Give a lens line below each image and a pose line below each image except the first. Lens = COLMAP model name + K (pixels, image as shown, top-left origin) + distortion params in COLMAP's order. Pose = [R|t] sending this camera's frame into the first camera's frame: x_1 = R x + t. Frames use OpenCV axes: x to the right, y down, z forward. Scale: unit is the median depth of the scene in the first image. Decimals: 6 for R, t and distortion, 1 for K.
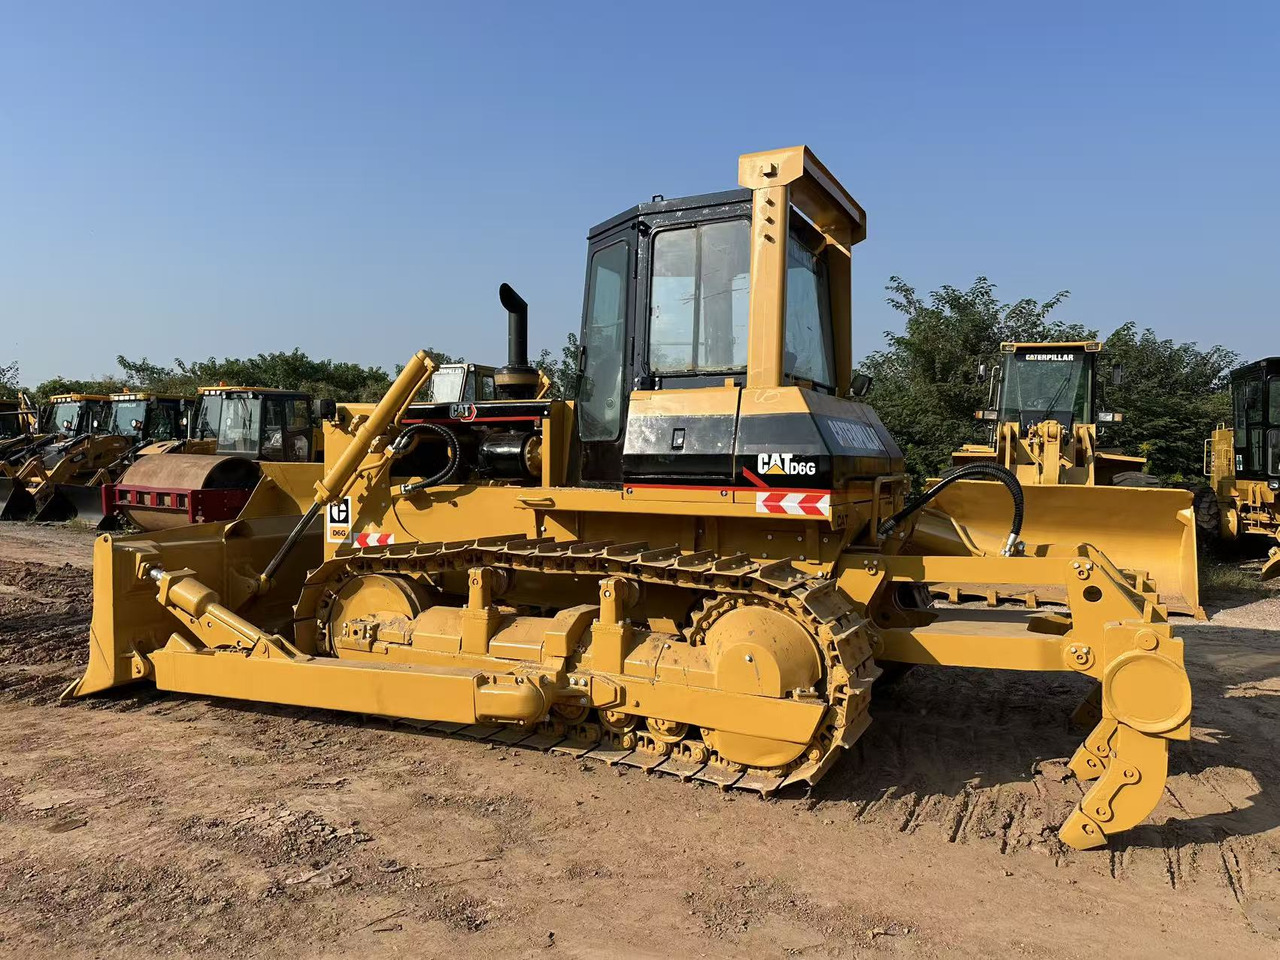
lens RADIAL K [[904.1, 0, 642.3], [0, 904.1, 461.8], [0, 0, 1]] dist [0.068166, -0.099512]
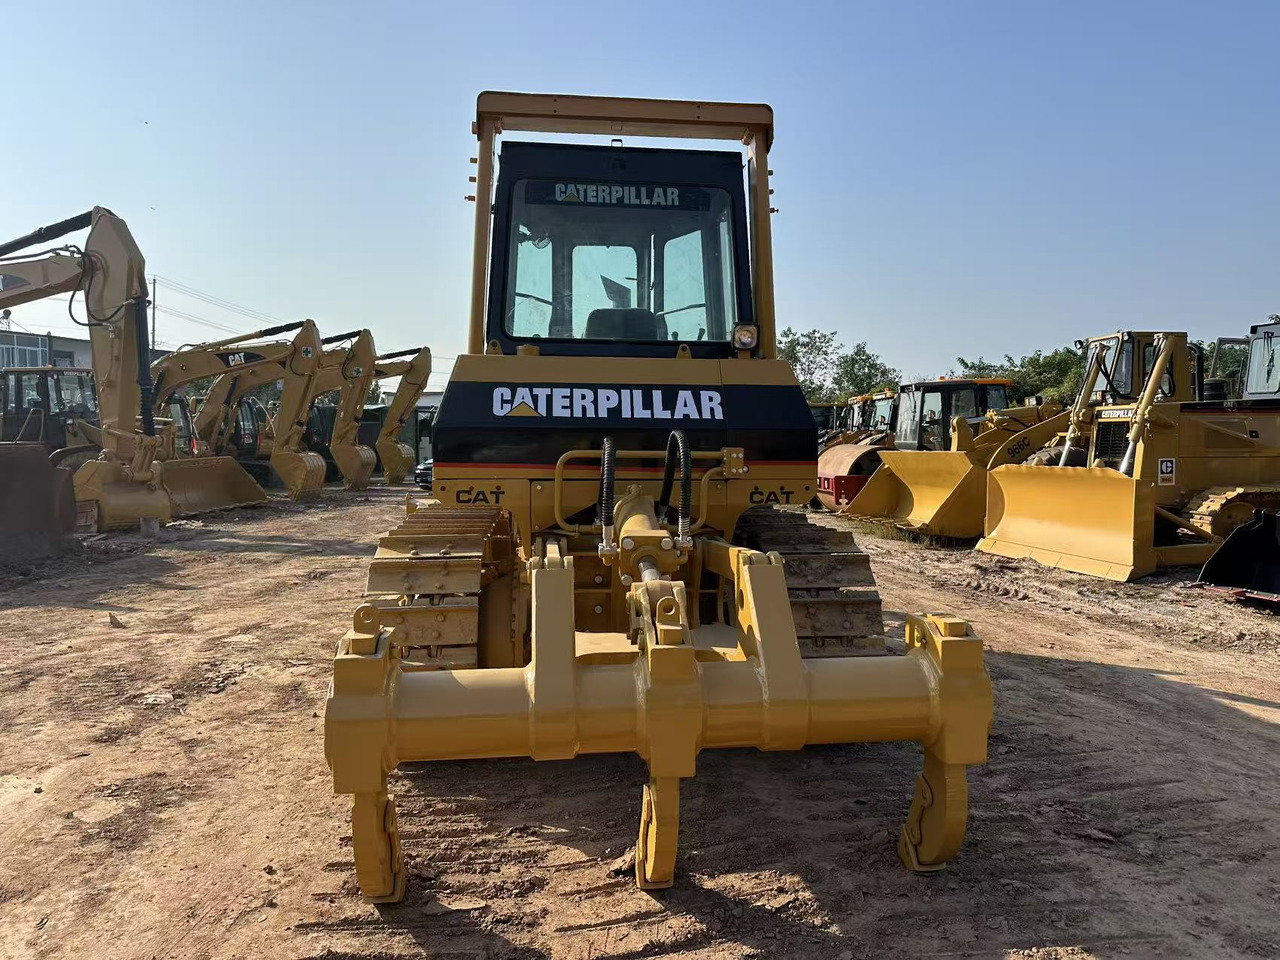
lens RADIAL K [[900.7, 0, 640.0], [0, 900.7, 480.0], [0, 0, 1]] dist [0.037783, -0.043155]
pose [[0.539177, 0.020736, -0.841937, 1.056746], [0.000985, 0.999681, 0.025252, 0.024433], [0.842192, -0.014444, 0.538984, 0.638573]]
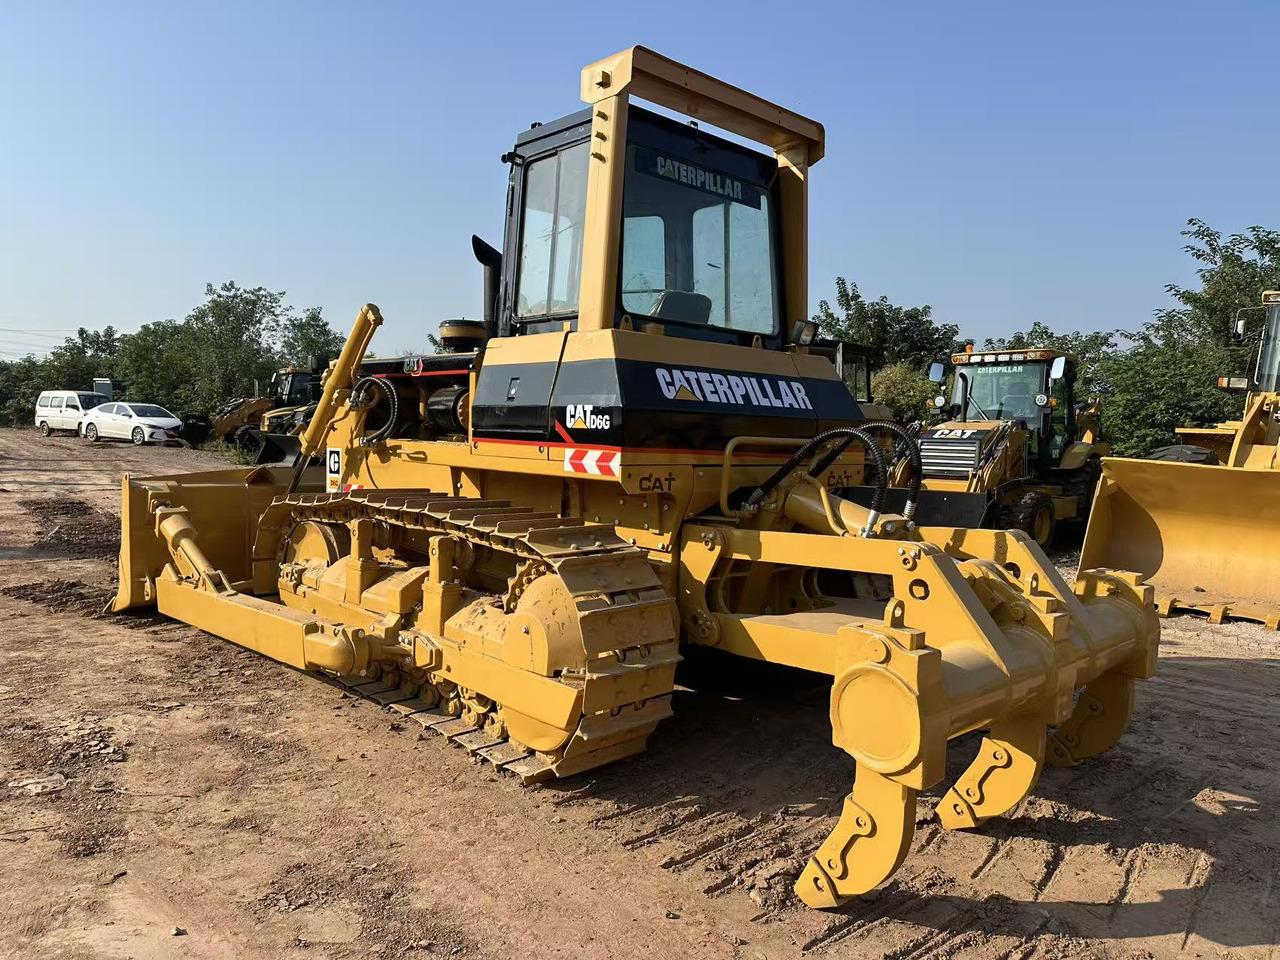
lens RADIAL K [[905.8, 0, 630.7], [0, 905.8, 475.4], [0, 0, 1]] dist [0.038955, -0.046775]
pose [[0.936301, 0.038842, -0.349044, 0.489922], [-0.024305, 0.998649, 0.045935, 0.017241], [0.350356, -0.034525, 0.935980, 0.185549]]
